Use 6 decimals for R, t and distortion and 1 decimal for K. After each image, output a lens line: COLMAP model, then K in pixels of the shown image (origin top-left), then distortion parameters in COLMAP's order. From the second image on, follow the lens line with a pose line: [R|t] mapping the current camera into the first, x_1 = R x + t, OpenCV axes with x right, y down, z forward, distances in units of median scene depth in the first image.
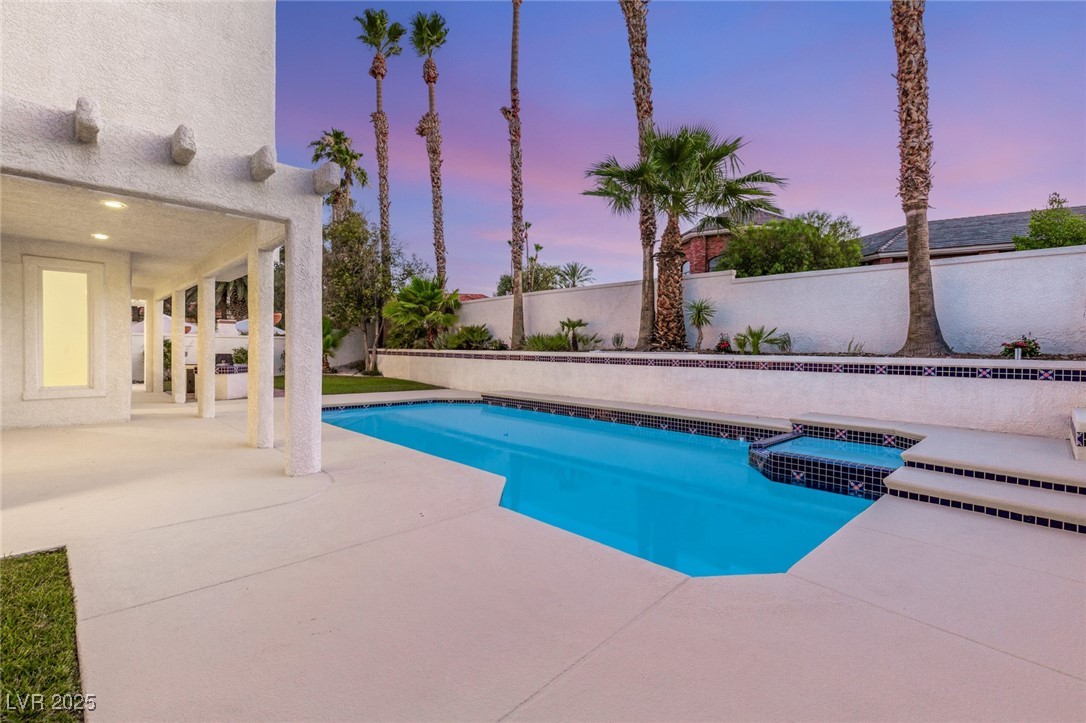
lens RADIAL K [[486.7, 0, 541.5], [0, 486.7, 361.2], [0, 0, 1]] dist [0.002958, 0.000023]
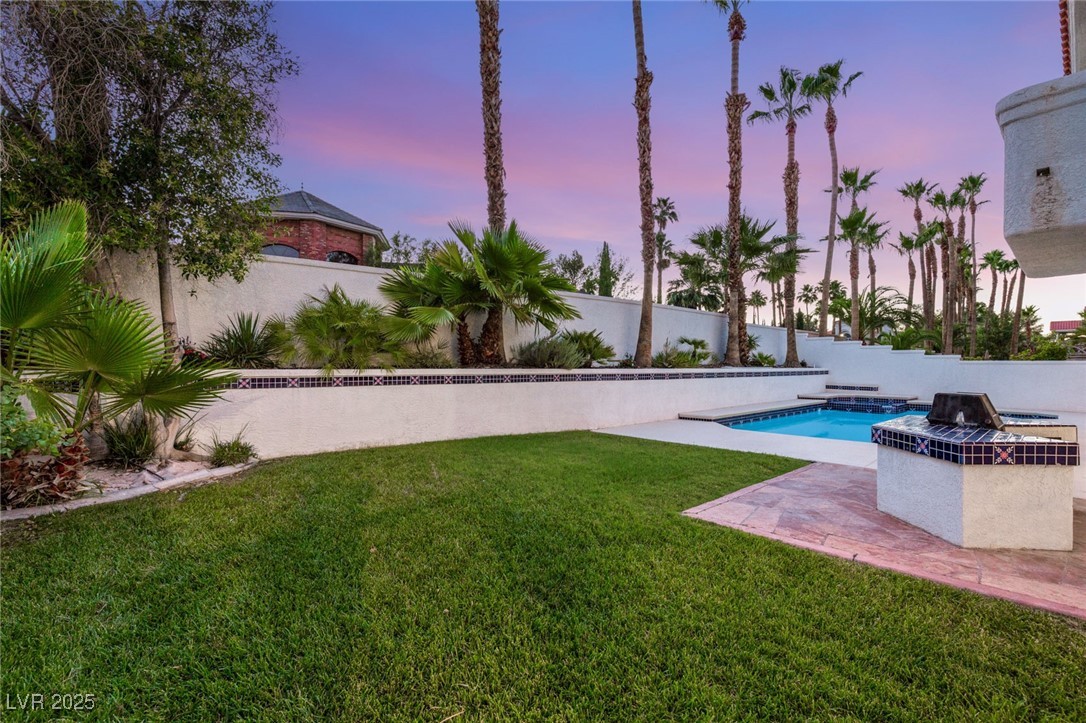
lens RADIAL K [[487.8, 0, 543.6], [0, 487.8, 369.2], [0, 0, 1]] dist [0.001592, -0.000039]
pose [[0.034490, -0.027534, 0.999026, -1.247314], [0.017544, 0.999483, 0.026941, -0.060549], [-0.999251, 0.016598, 0.034955, 1.574625]]
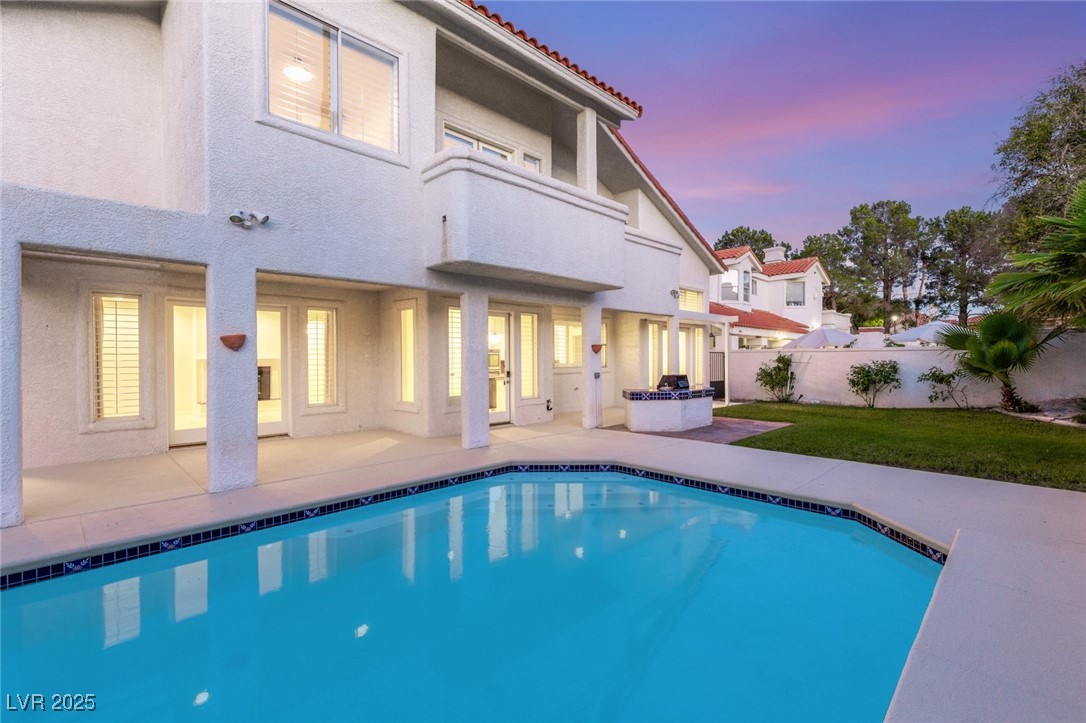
lens RADIAL K [[486.7, 0, 541.5], [0, 486.7, 361.2], [0, 0, 1]] dist [0.002958, 0.000023]
pose [[0.010205, -0.008532, -0.999912, 0.189096], [-0.017537, 0.999808, -0.008710, -0.033924], [0.999794, 0.017624, 0.010053, 0.935087]]
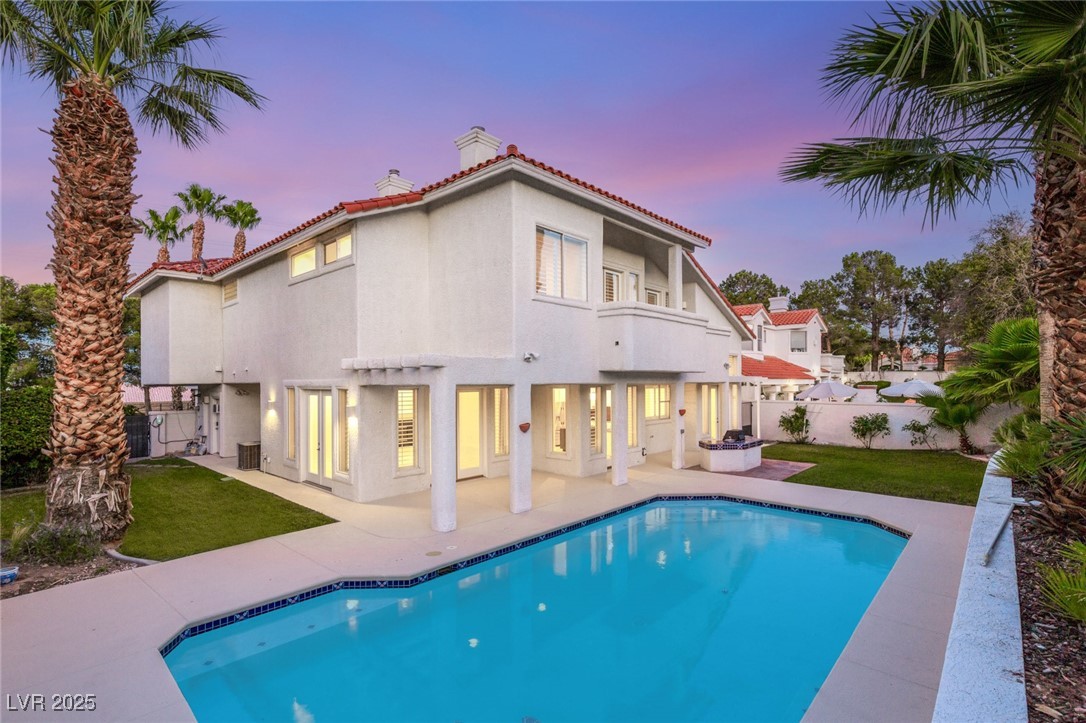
lens RADIAL K [[507.8, 0, 544.0], [0, 507.8, 378.1], [0, 0, 1]] dist [-0.004111, -0.000779]
pose [[0.051310, -0.018954, -0.998503, 0.622190], [-0.018344, 0.999633, -0.019918, -0.128598], [0.998514, 0.019338, 0.050944, 0.596693]]
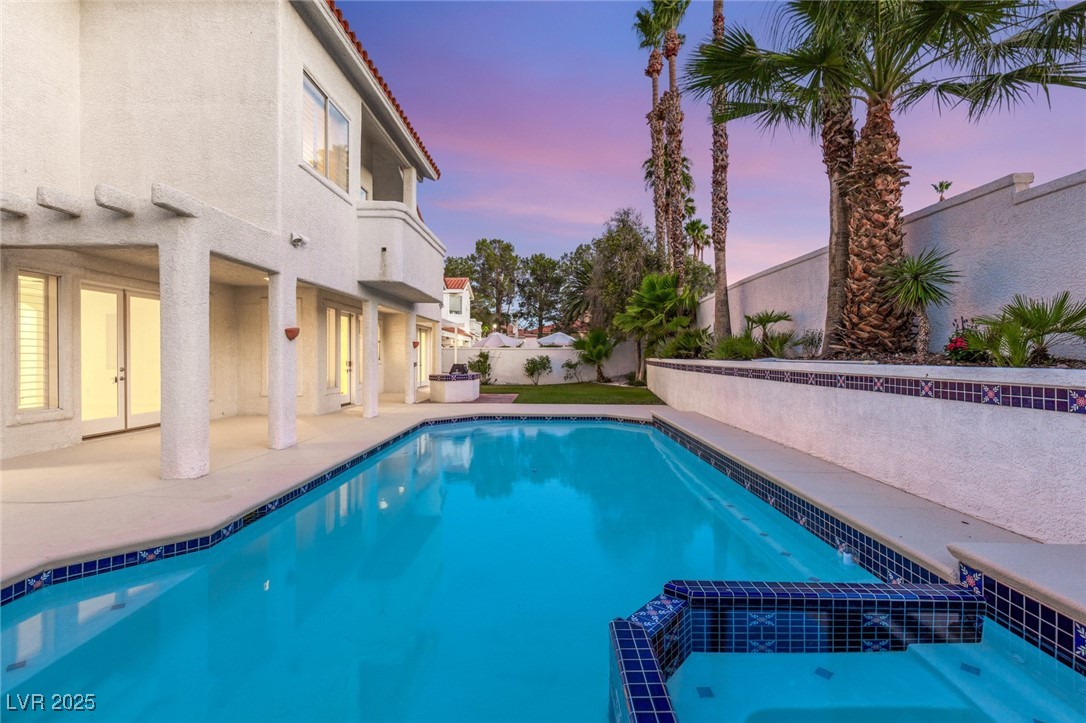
lens RADIAL K [[488.0, 0, 542.0], [0, 488.0, 357.7], [0, 0, 1]] dist [0.003376, 0.000607]
pose [[0.702459, -0.010723, -0.711643, 0.396825], [-0.007686, 0.999714, -0.022651, -0.006795], [0.711683, 0.021381, 0.702176, 0.380089]]
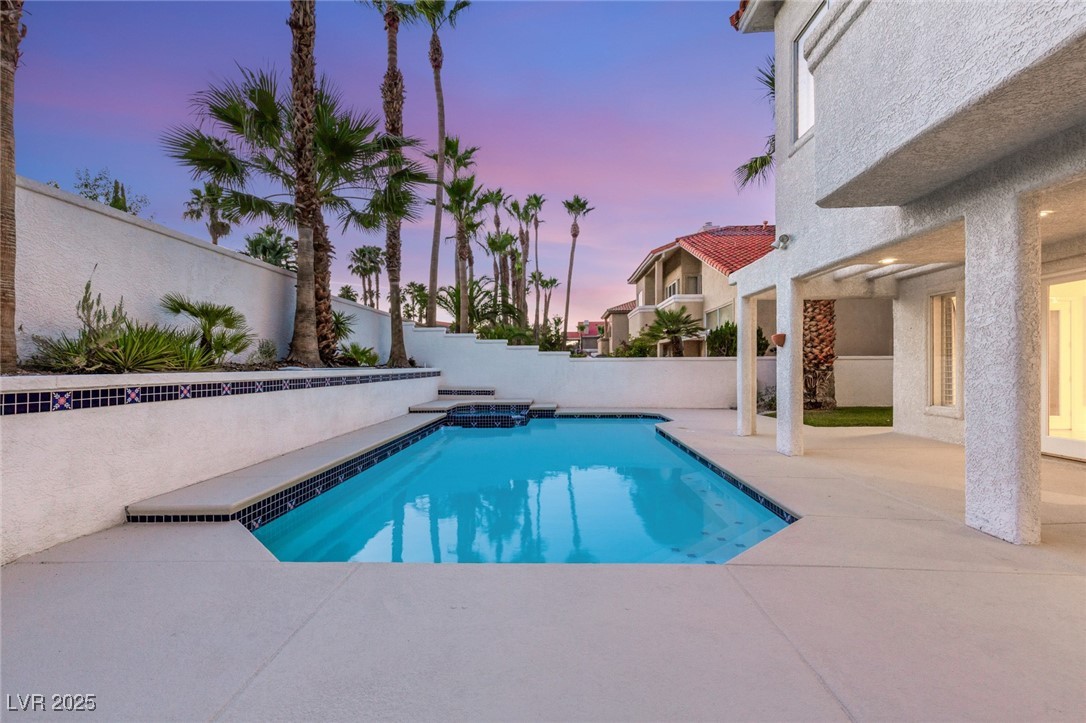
lens RADIAL K [[486.4, 0, 542.1], [0, 486.4, 369.1], [0, 0, 1]] dist [0.002066, 0.000106]
pose [[-0.686131, -0.018656, 0.727238, -0.604837], [0.010169, 0.999328, 0.035230, -0.039582], [-0.727407, 0.031567, -0.685480, 1.322262]]
